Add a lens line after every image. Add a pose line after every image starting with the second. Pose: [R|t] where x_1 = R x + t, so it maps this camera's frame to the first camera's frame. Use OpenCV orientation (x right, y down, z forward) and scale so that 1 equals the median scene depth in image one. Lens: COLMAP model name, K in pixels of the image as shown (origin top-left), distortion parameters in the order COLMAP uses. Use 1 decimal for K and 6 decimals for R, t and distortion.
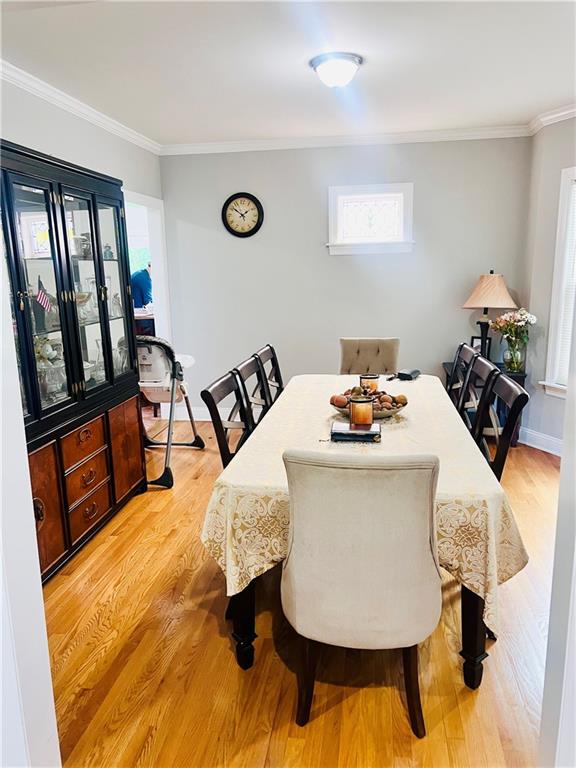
lens RADIAL K [[574.6, 0, 289.9], [0, 574.6, 389.2], [0, 0, 1]] dist [0.038344, -0.051059]
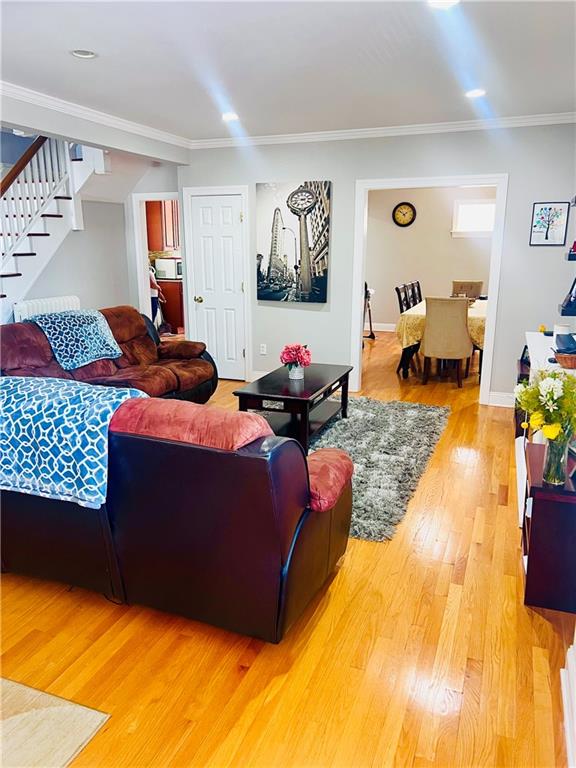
lens RADIAL K [[574.6, 0, 281.3], [0, 574.6, 381.4], [0, 0, 1]] dist [0.038344, -0.051059]
pose [[0.971794, 0.069383, -0.225393, -0.012295], [-0.061597, 0.997242, 0.041403, 0.181668], [0.227644, -0.026351, 0.973388, -0.926145]]
